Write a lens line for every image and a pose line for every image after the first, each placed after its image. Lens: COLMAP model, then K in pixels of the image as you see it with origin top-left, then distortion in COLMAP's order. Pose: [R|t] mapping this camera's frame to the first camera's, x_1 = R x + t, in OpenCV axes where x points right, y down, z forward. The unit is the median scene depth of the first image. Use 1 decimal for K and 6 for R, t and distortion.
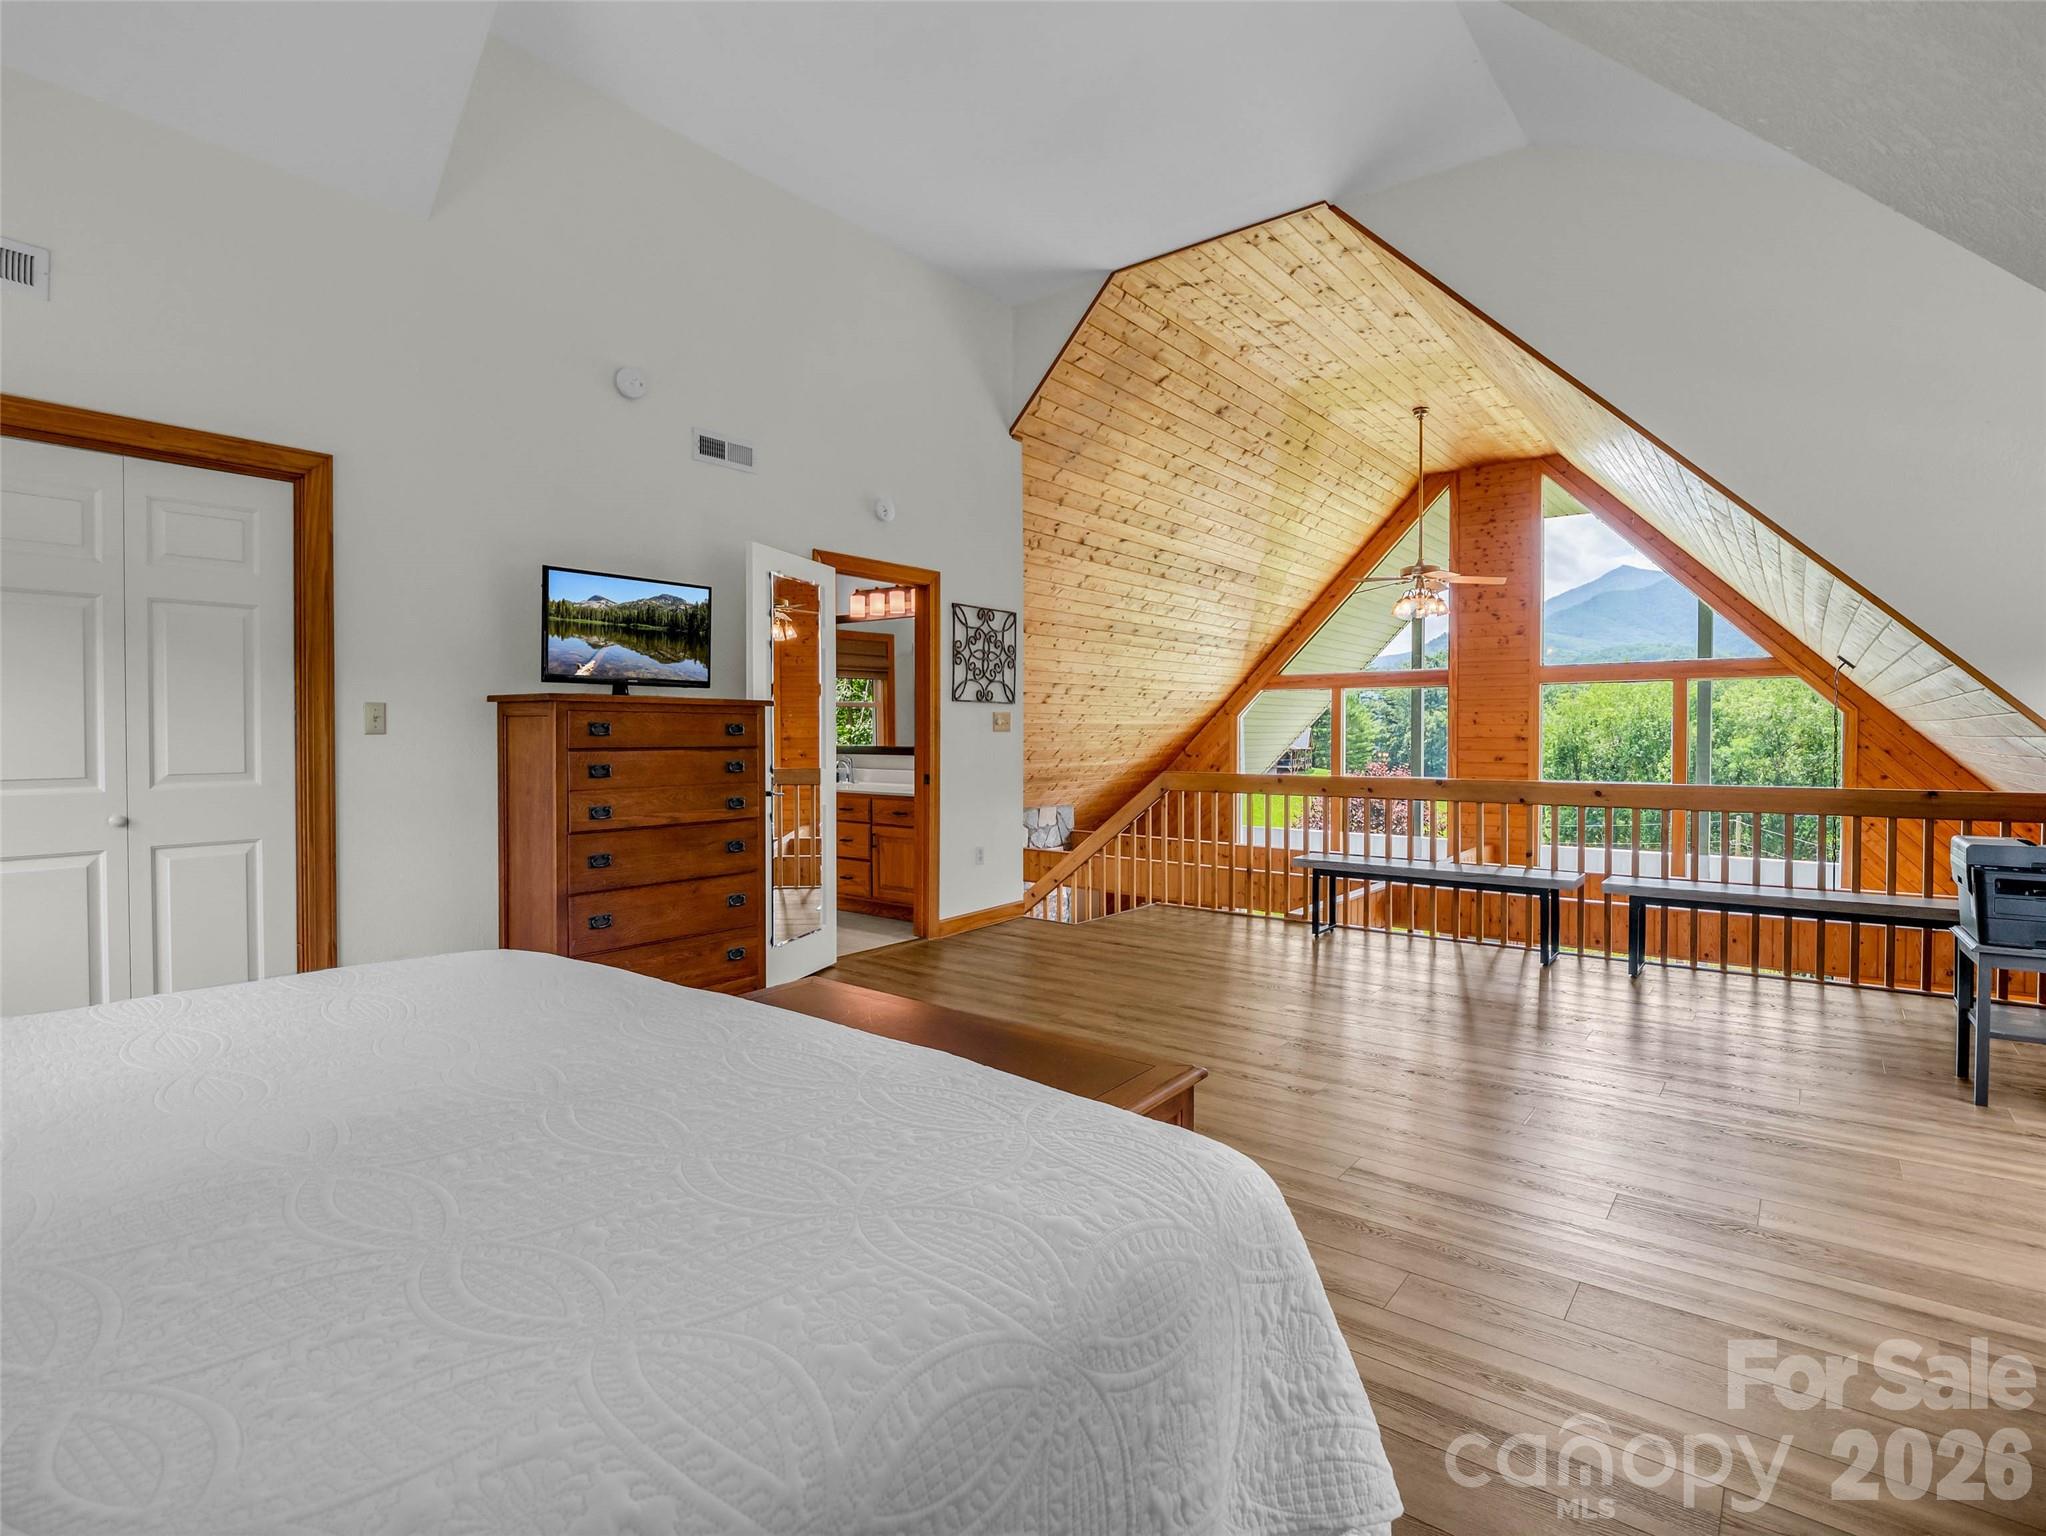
lens RADIAL K [[1005.3, 0, 1034.7], [0, 1005.3, 750.8], [0, 0, 1]] dist [-0.008165, -0.004380]
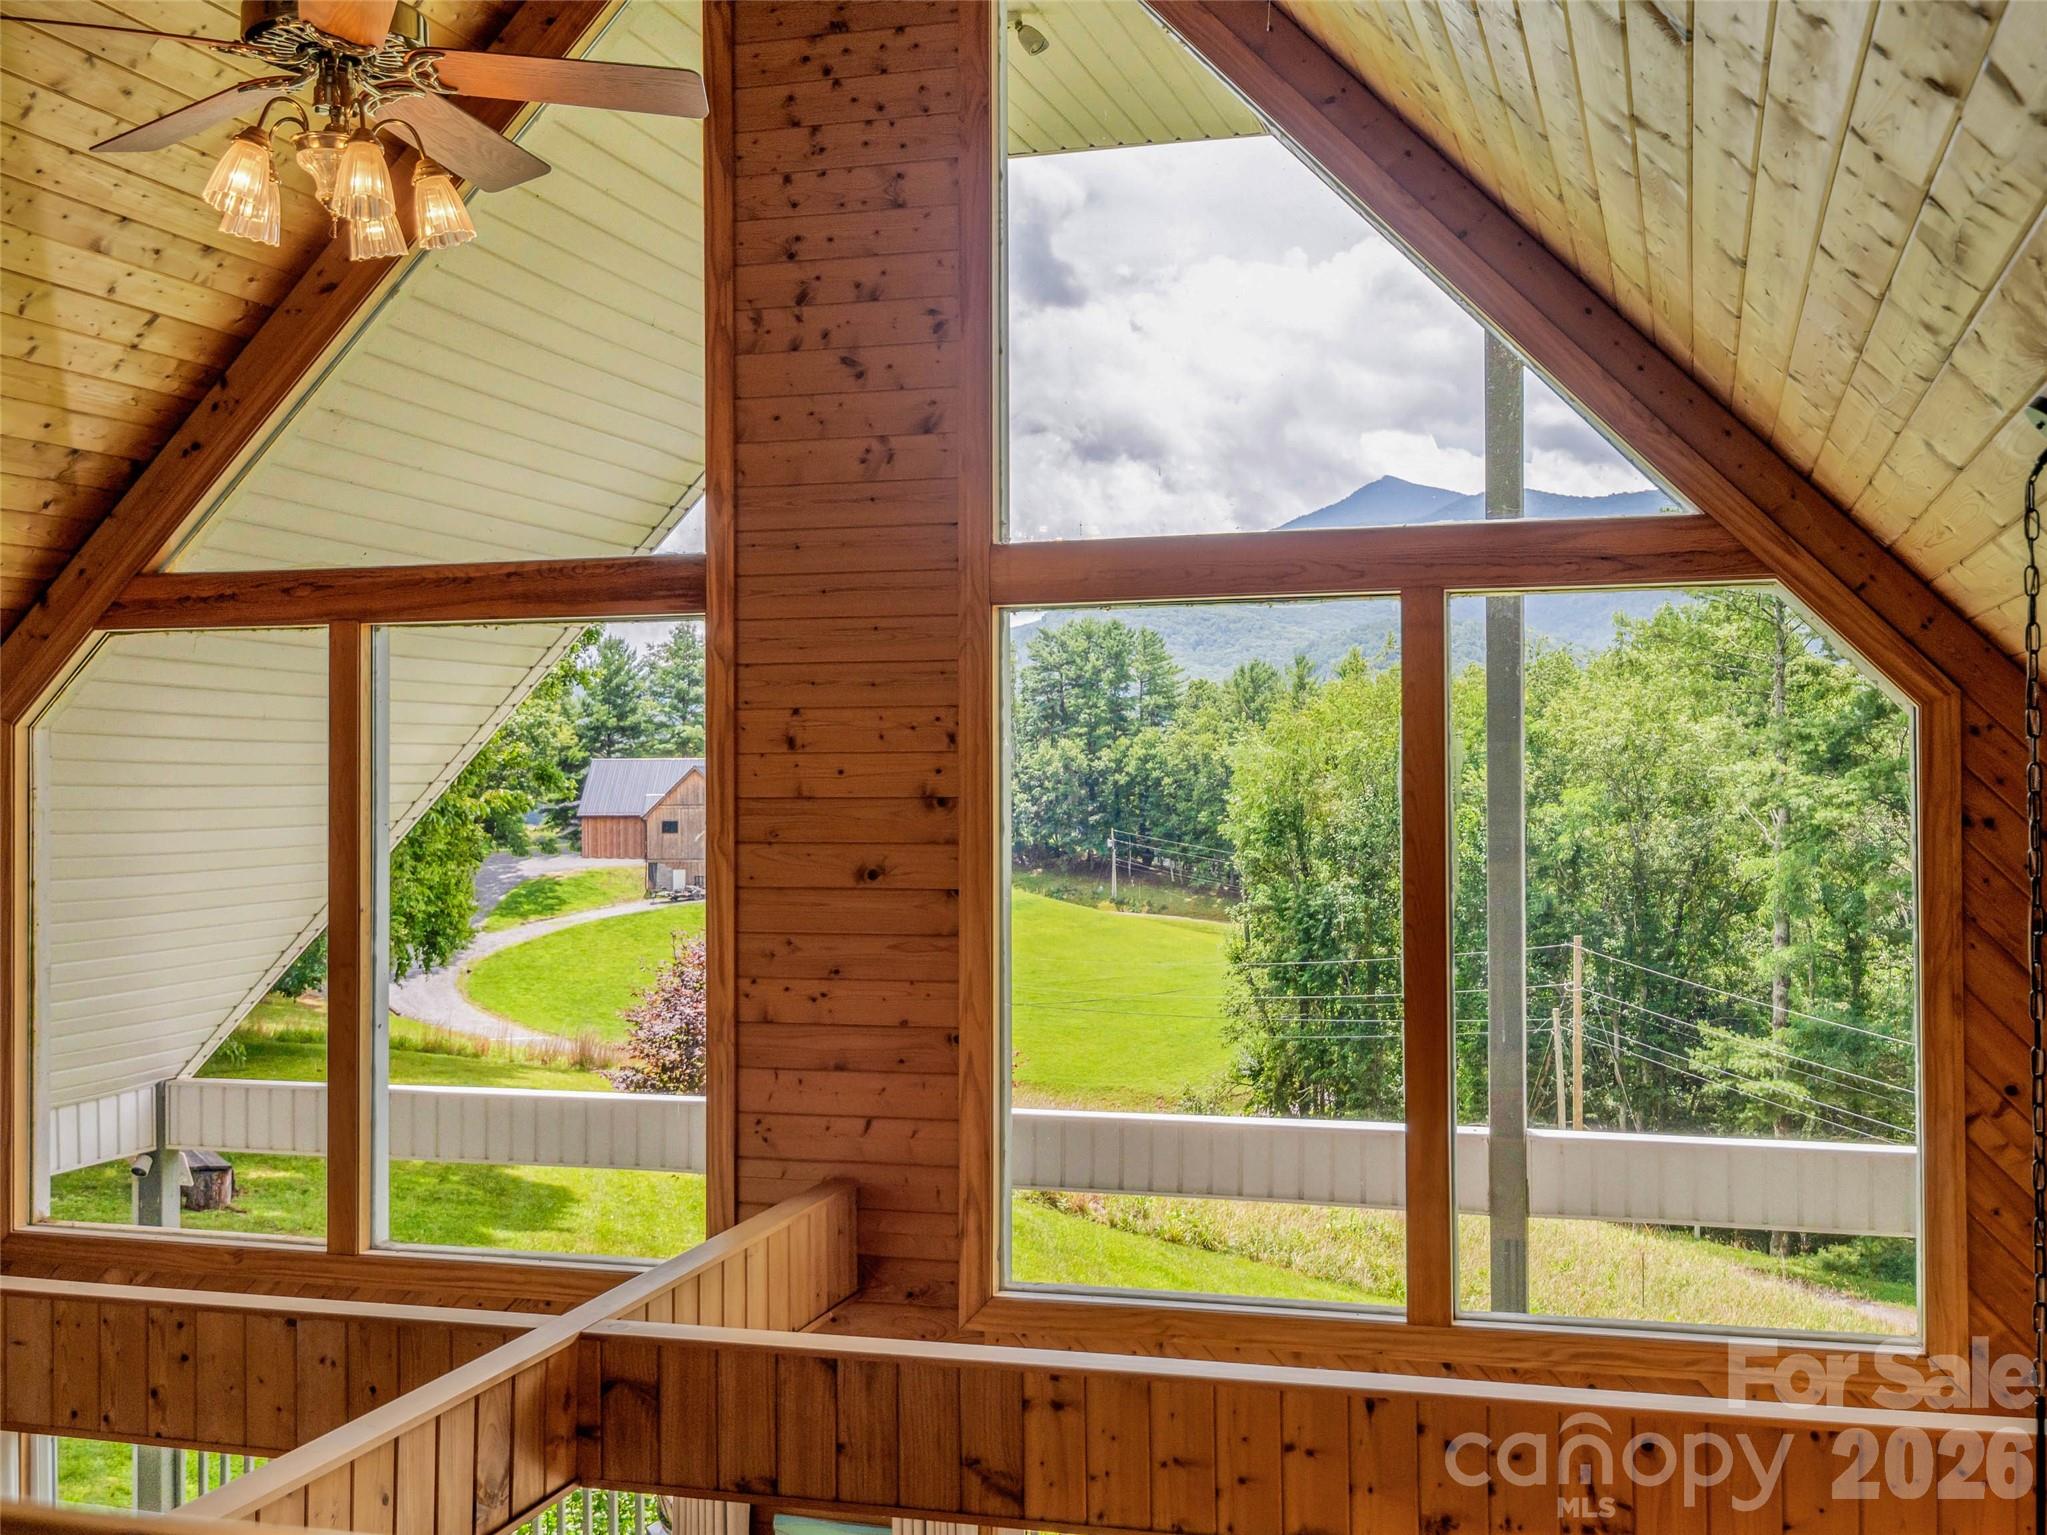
lens RADIAL K [[2083.8, 0, 1010.8], [0, 2083.8, 762.9], [0, 0, 1]] dist [0.054067, 0.000000]
pose [[0.938931, -0.003359, 0.344088, 0.298159], [0.013062, 0.999580, -0.025885, -0.007451], [-0.343856, 0.028798, 0.938581, 0.437284]]
